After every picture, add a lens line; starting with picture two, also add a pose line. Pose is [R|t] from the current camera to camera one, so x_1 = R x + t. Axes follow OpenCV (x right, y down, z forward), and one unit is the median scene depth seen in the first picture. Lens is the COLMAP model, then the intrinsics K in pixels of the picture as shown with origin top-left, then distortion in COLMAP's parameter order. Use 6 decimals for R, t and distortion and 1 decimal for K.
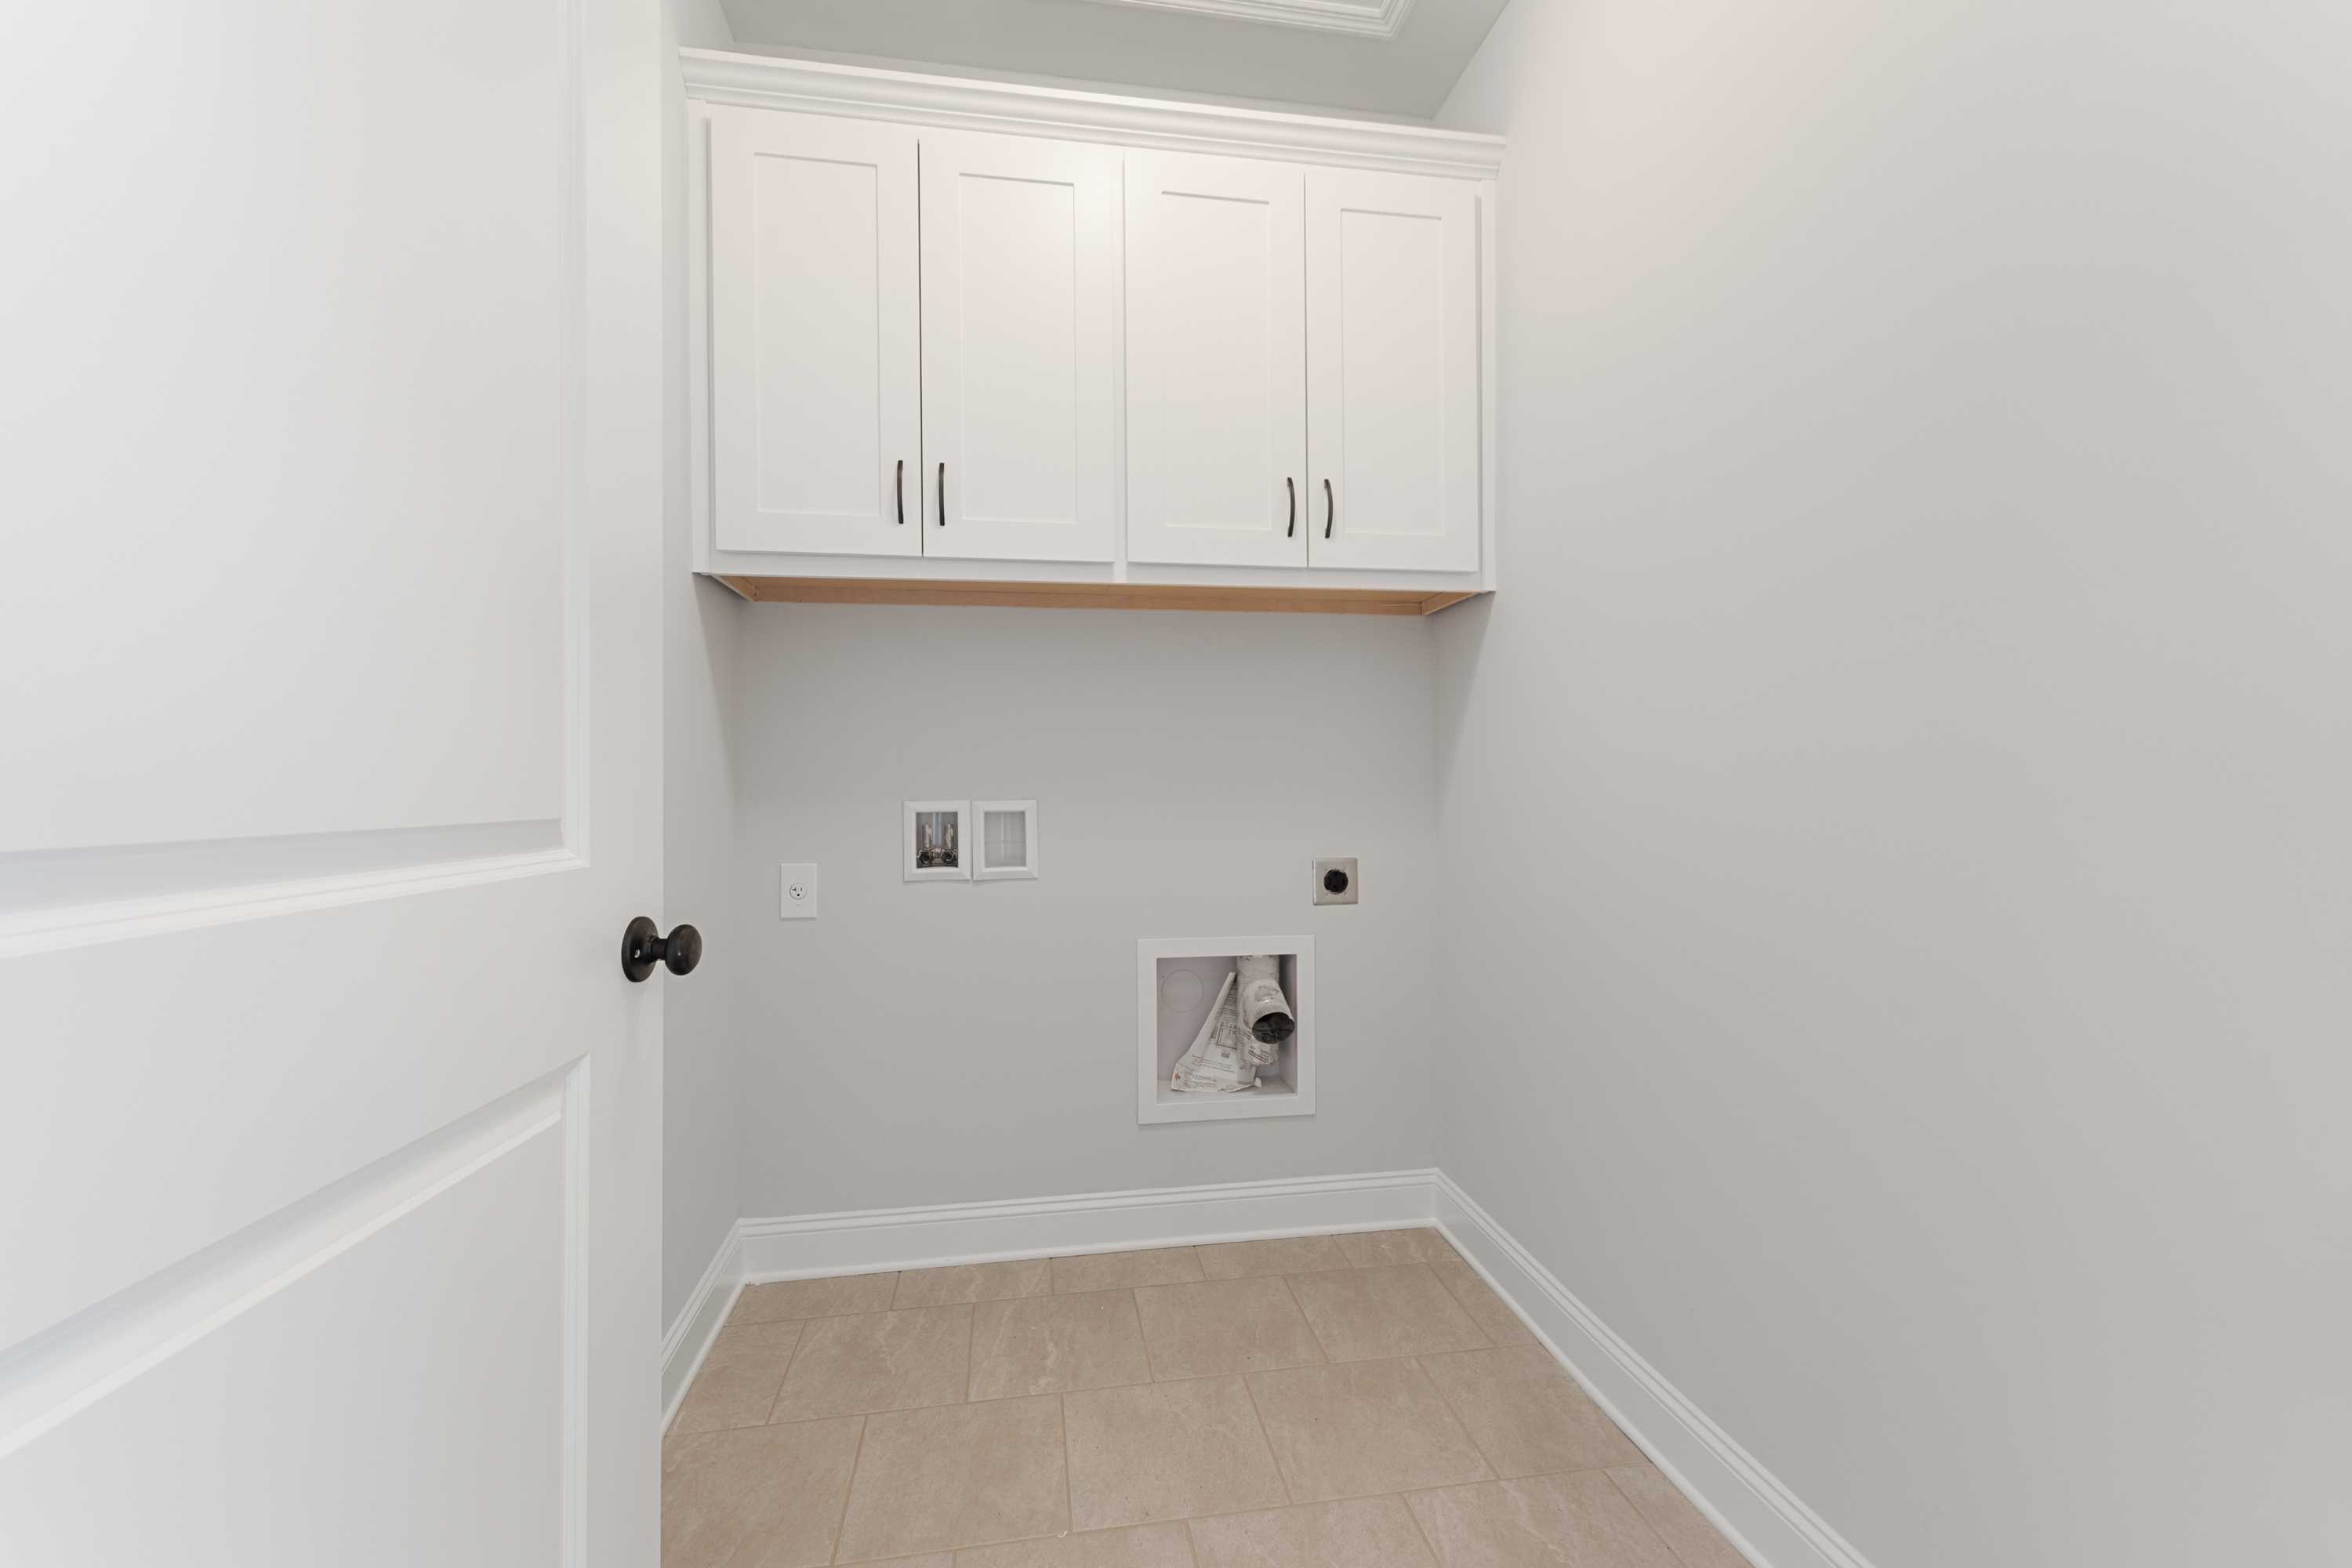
lens RADIAL K [[996.9, 0, 1189.0], [0, 996.9, 798.0], [0, 0, 1]] dist [-0.002386, -0.000553]
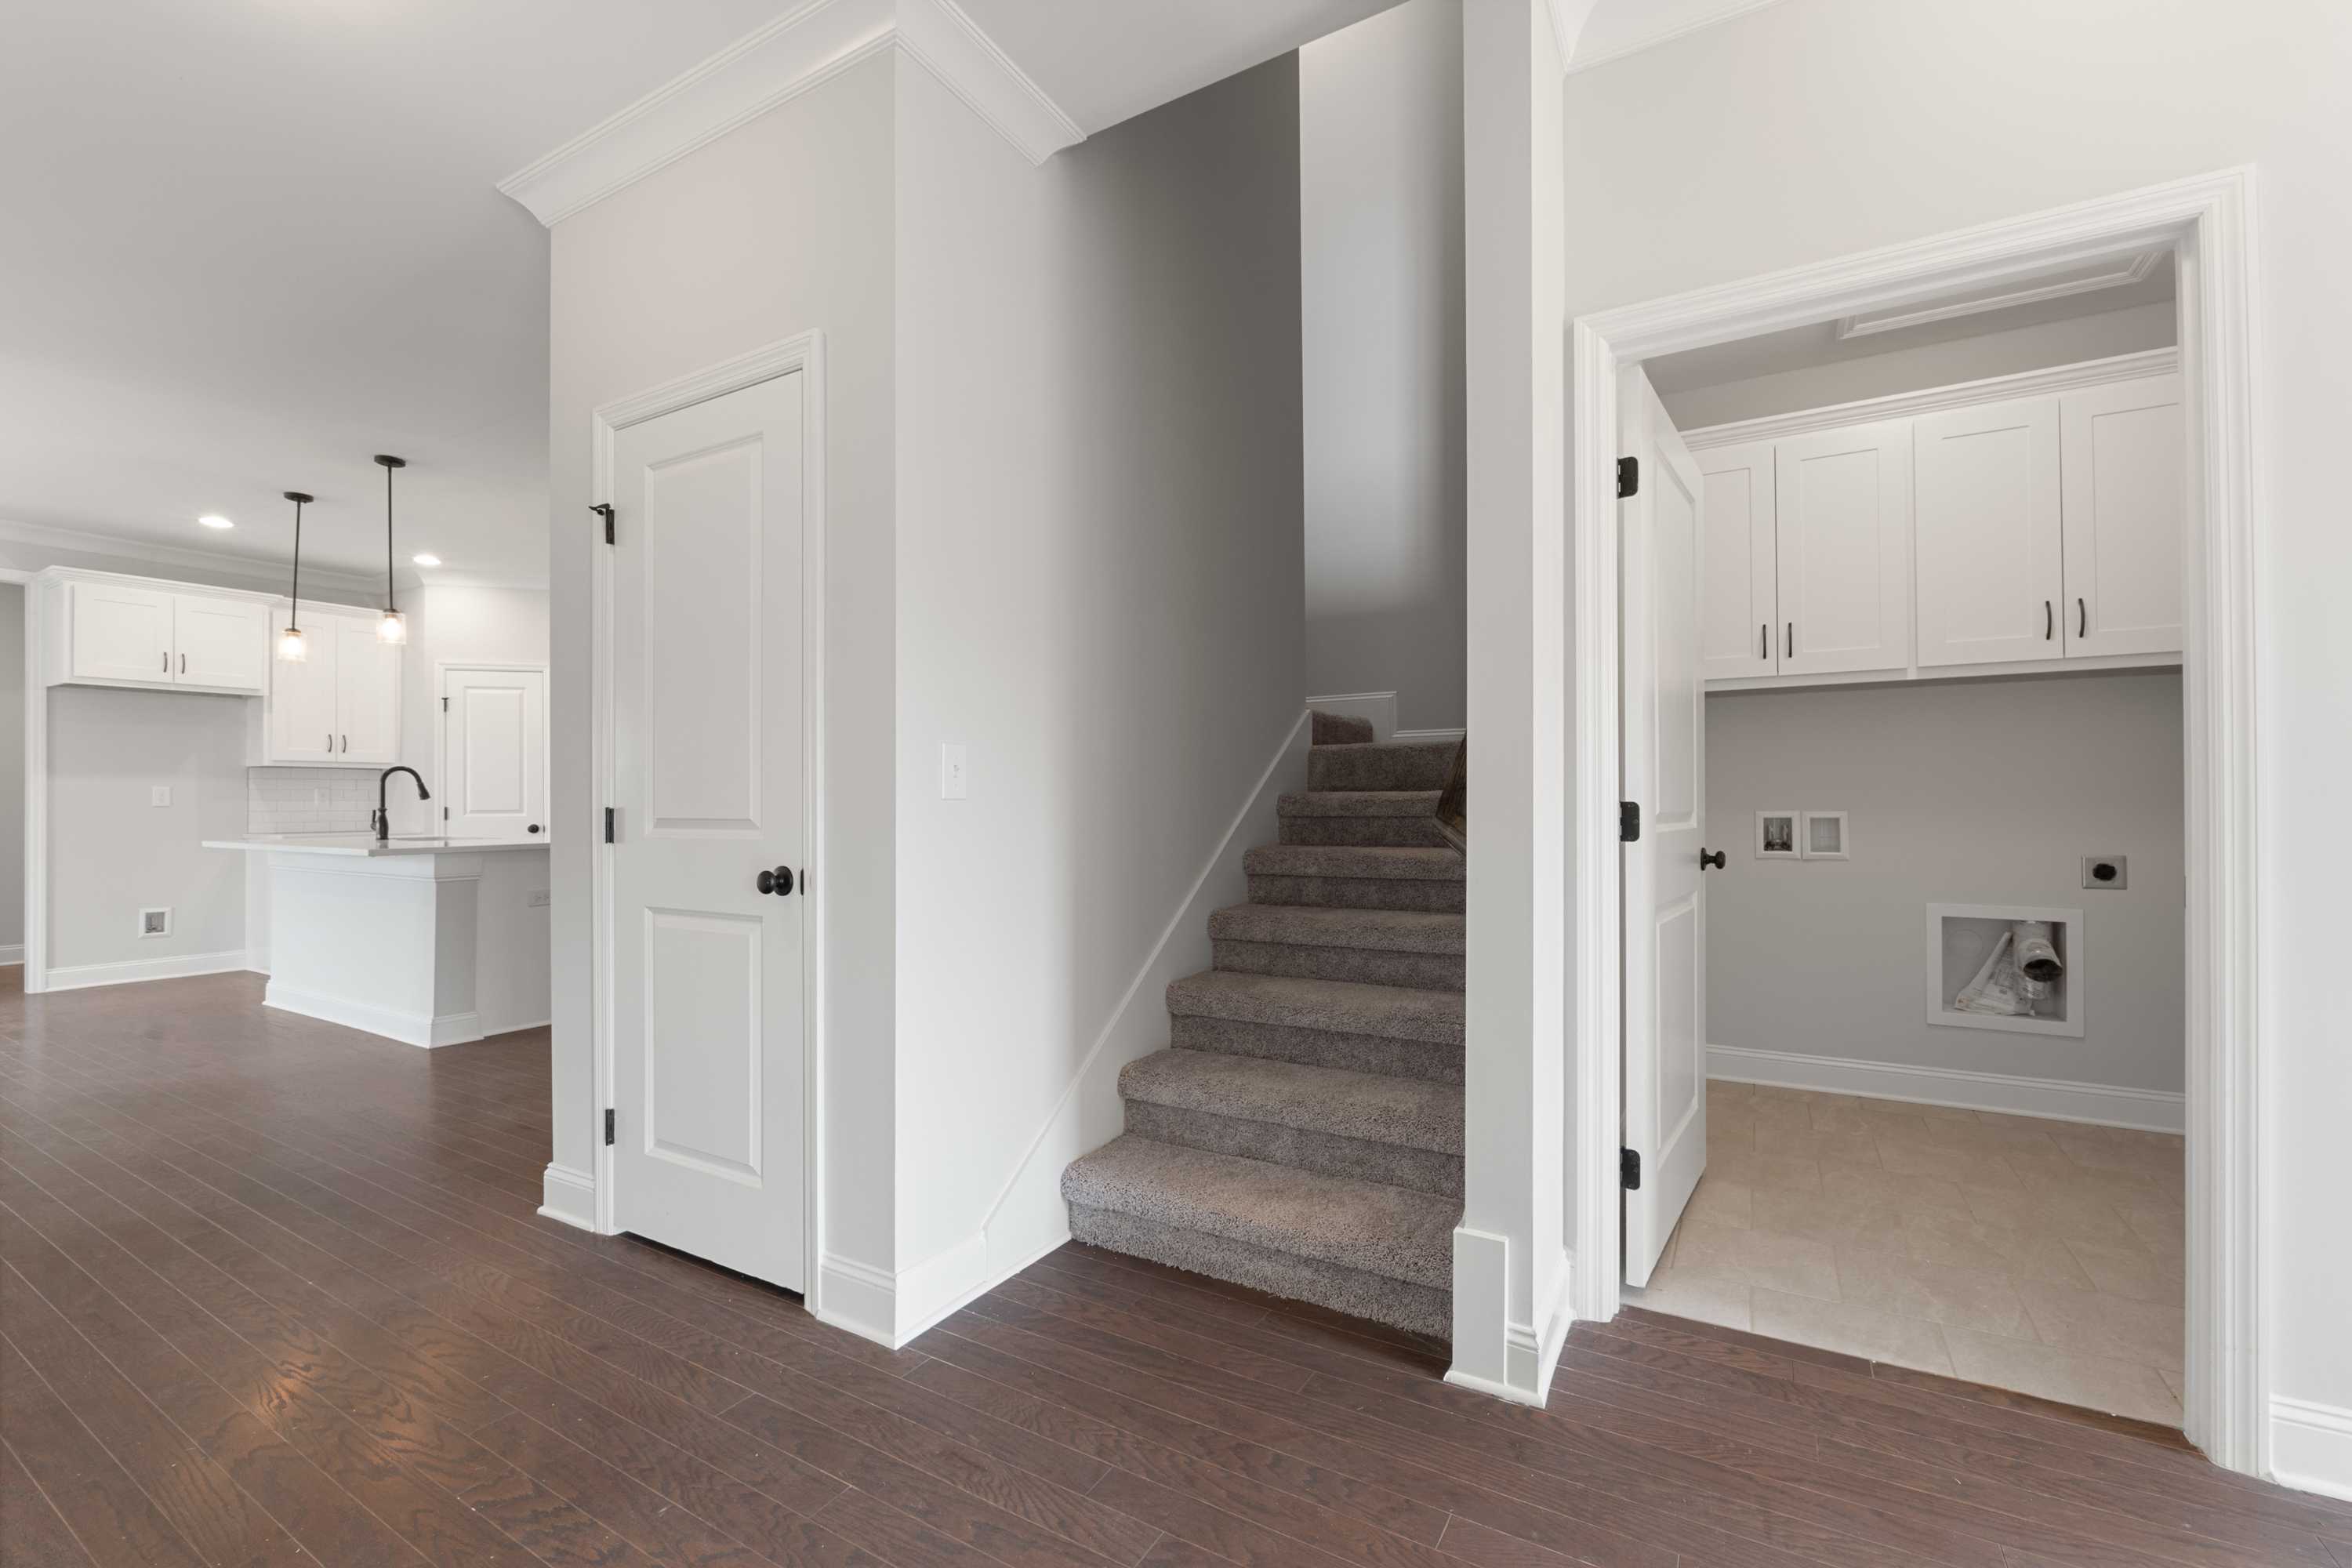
lens RADIAL K [[996.9, 0, 1189.0], [0, 996.9, 798.0], [0, 0, 1]] dist [-0.002386, -0.000553]
pose [[0.767287, -0.002213, -0.641300, 0.060105], [-0.010140, 0.999827, -0.015583, 0.016450], [0.641223, 0.018459, 0.767132, -0.895669]]
